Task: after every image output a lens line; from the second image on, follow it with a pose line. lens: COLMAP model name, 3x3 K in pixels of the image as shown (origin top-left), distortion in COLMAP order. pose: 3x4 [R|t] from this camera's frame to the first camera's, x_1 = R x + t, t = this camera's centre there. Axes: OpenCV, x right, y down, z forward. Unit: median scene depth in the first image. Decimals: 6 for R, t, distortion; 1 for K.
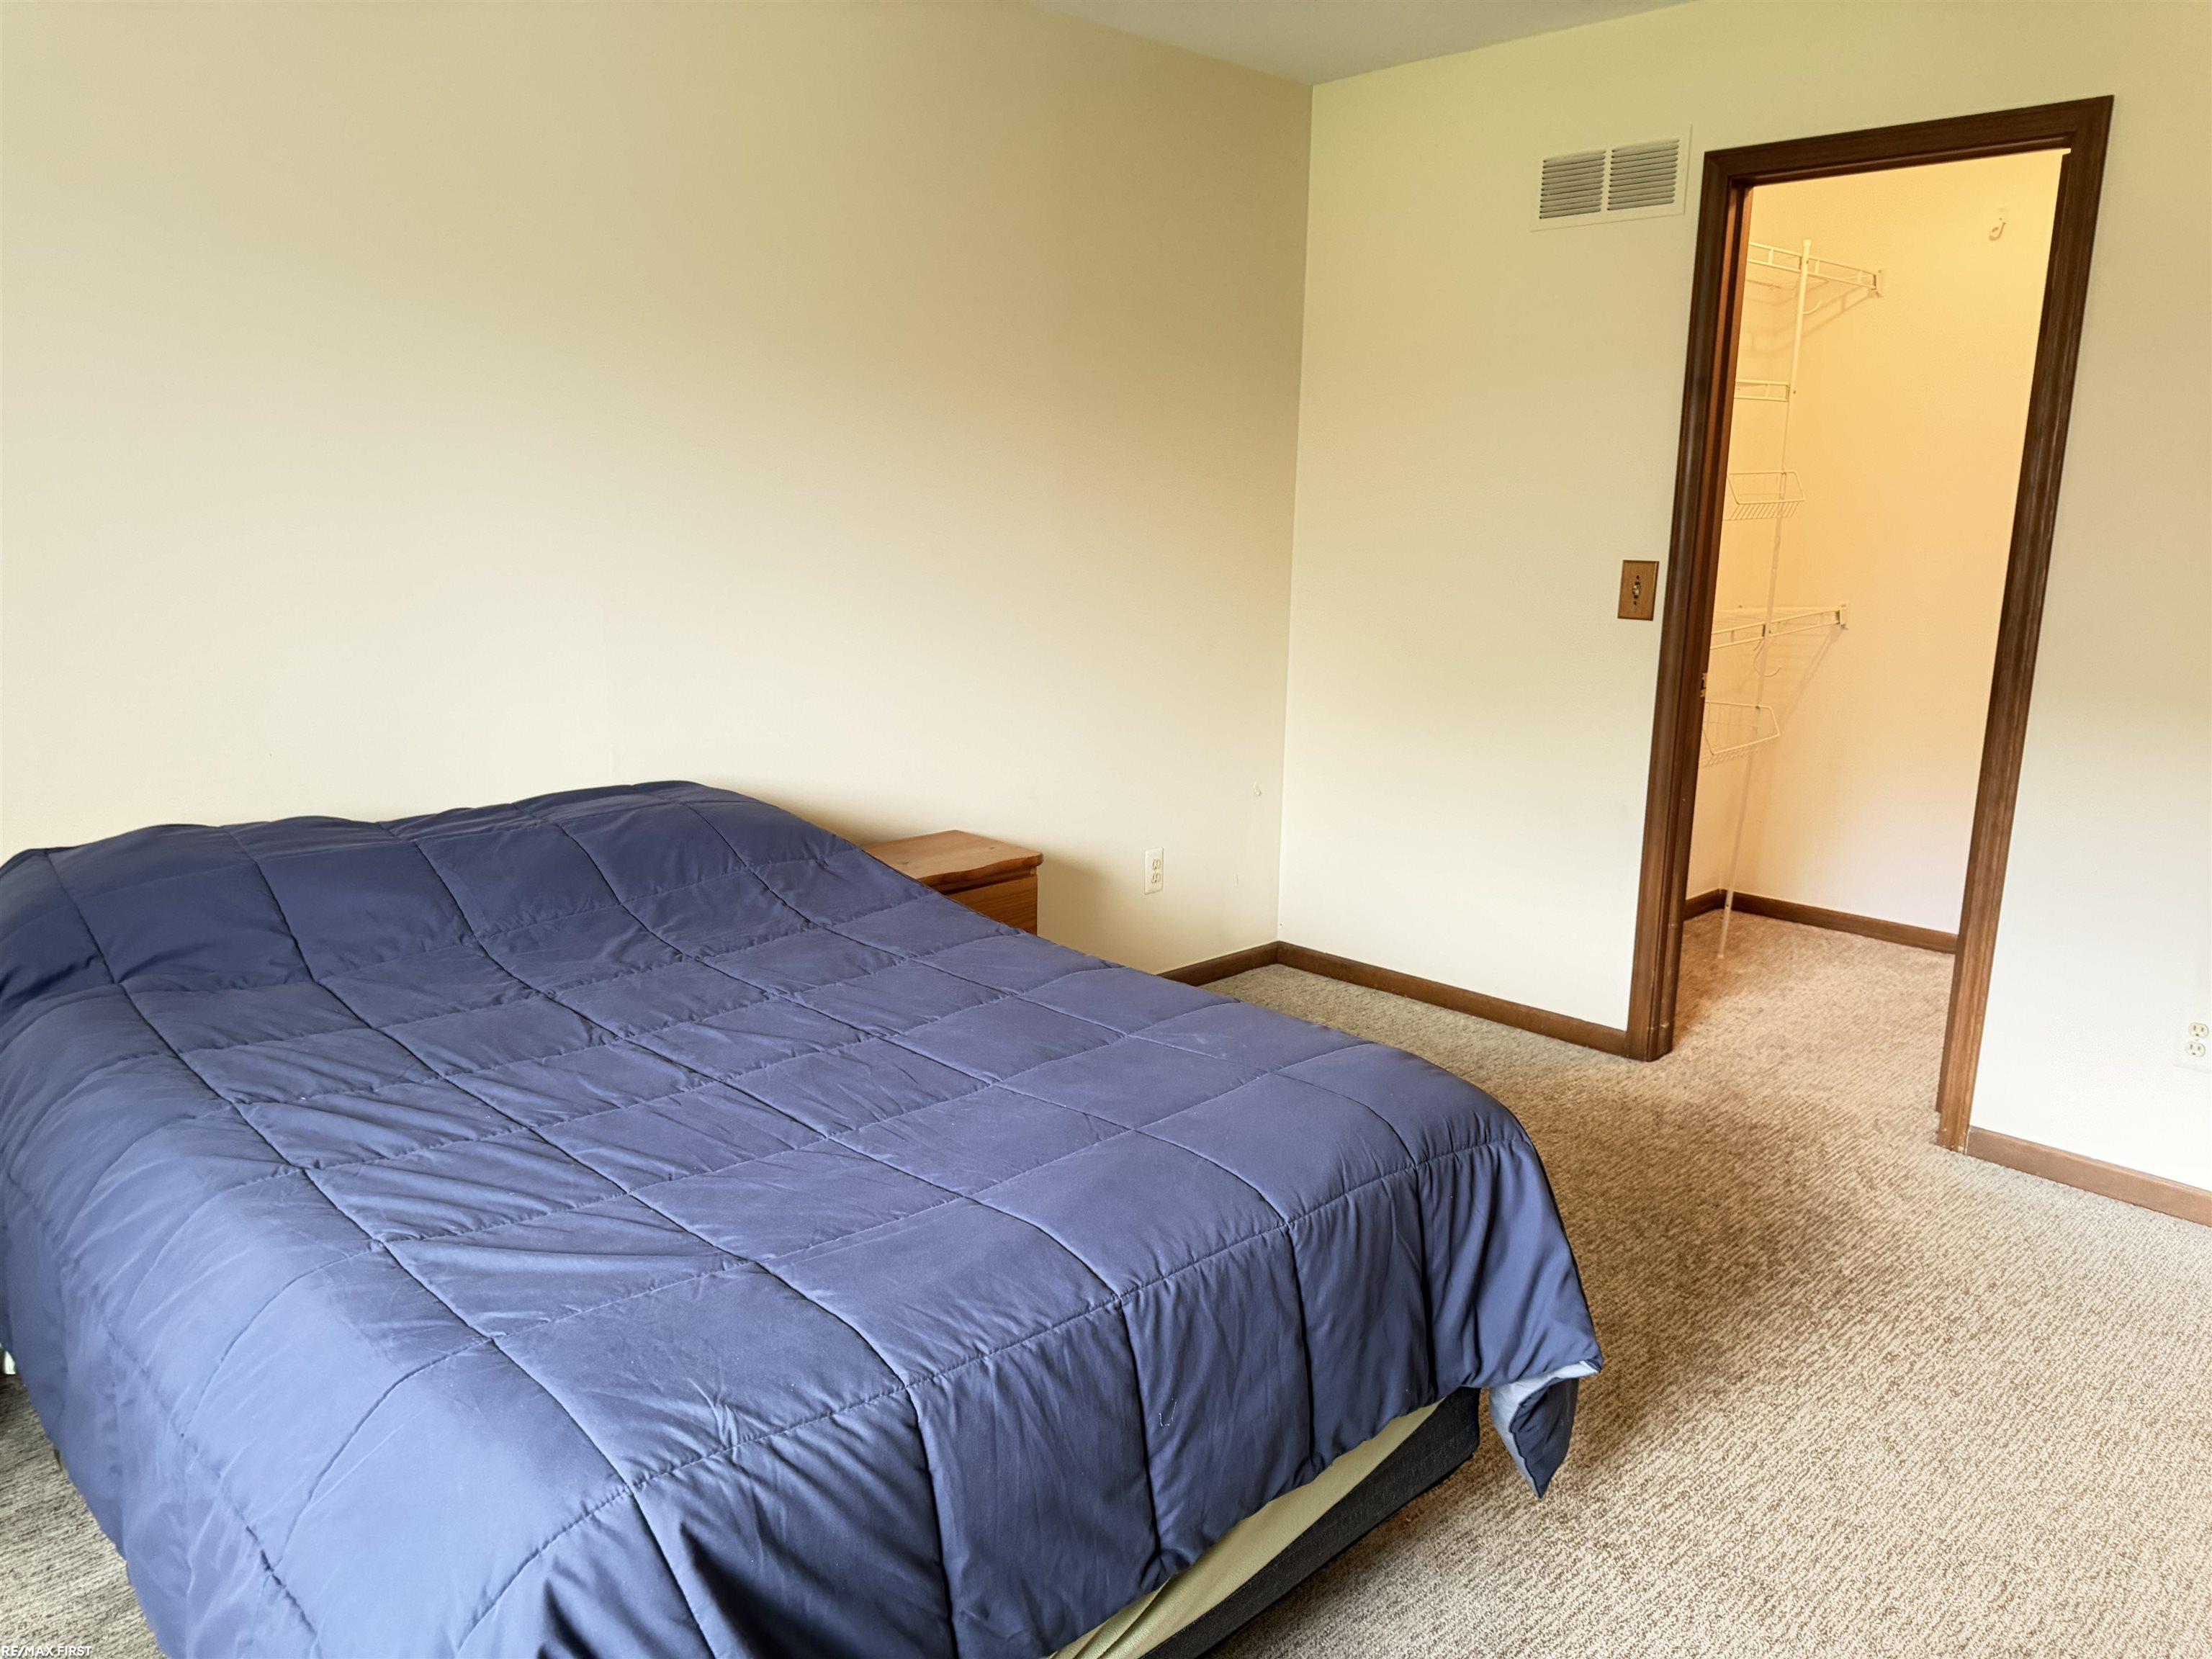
lens RADIAL K [[1558.9, 0, 1106.0], [0, 1558.9, 829.5], [0, 0, 1]] dist [-0.001271, 0.001866]
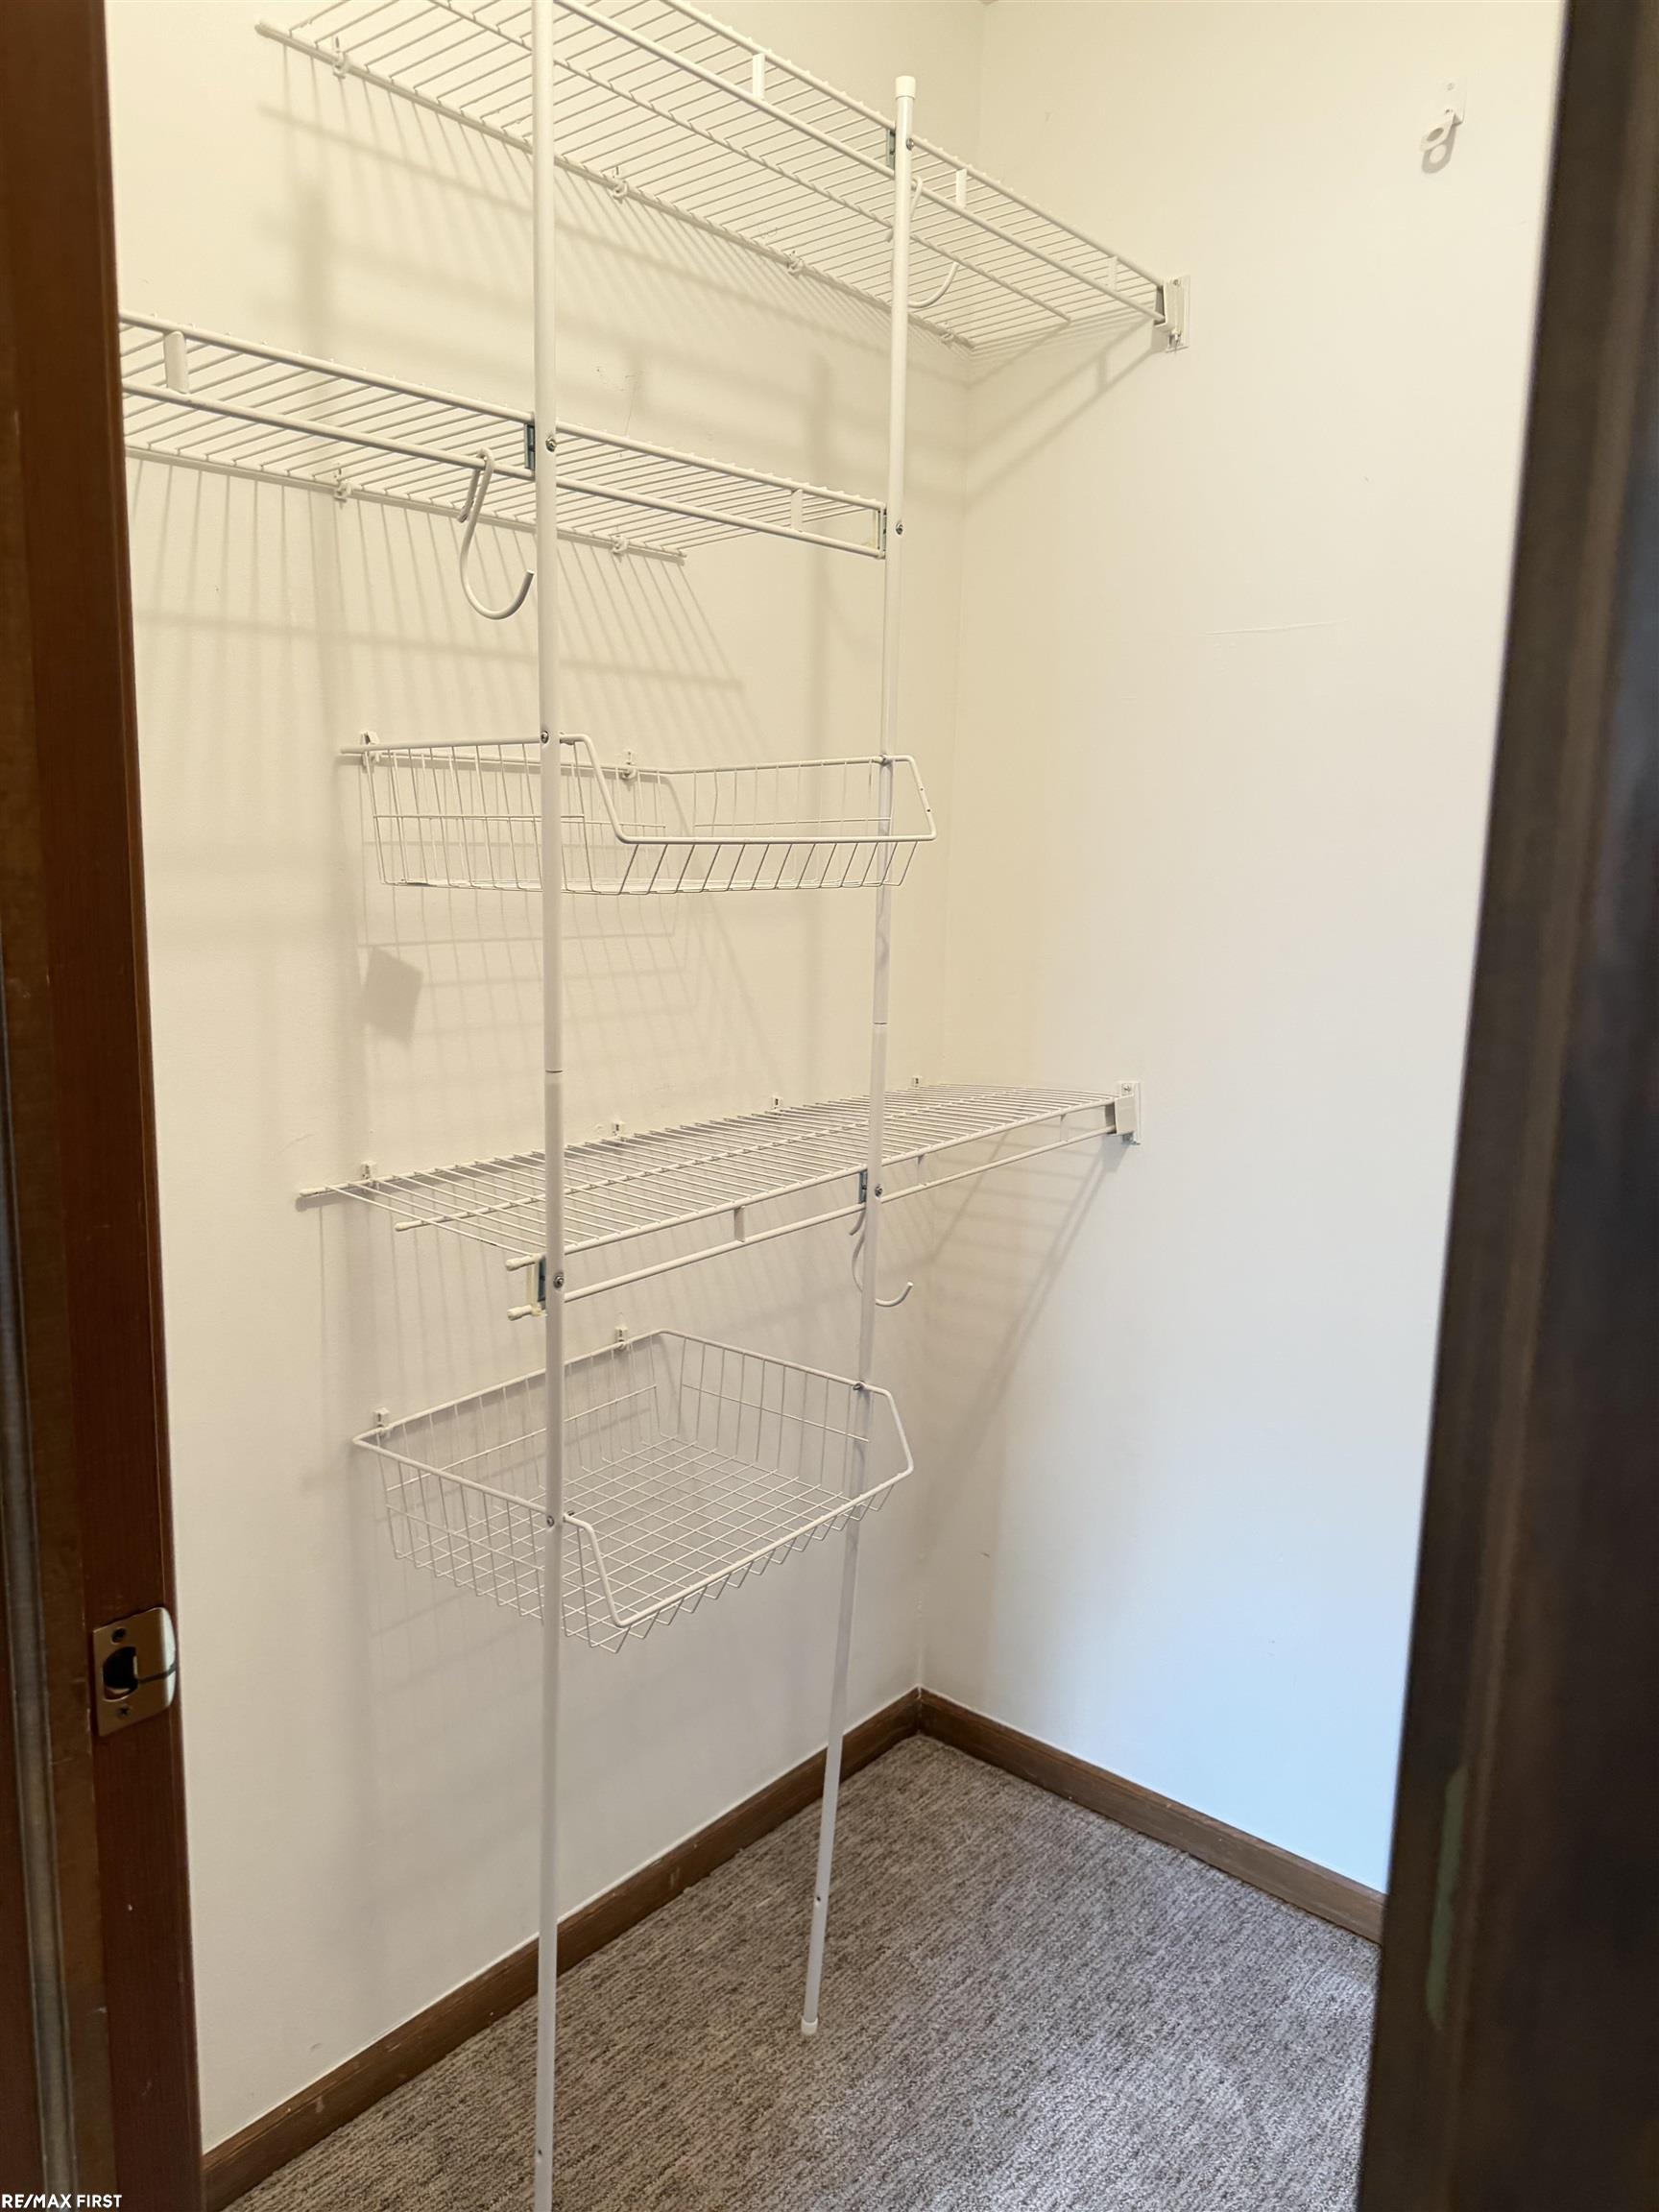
lens RADIAL K [[1519.7, 0, 829.5], [0, 1519.7, 1106.0], [0, 0, 1]] dist [0.004304, -0.000061]
pose [[0.994338, -0.010018, 0.105793, 0.359417], [0.014031, 0.999207, -0.037258, -0.127908], [-0.105336, 0.038531, 0.993690, 0.616418]]
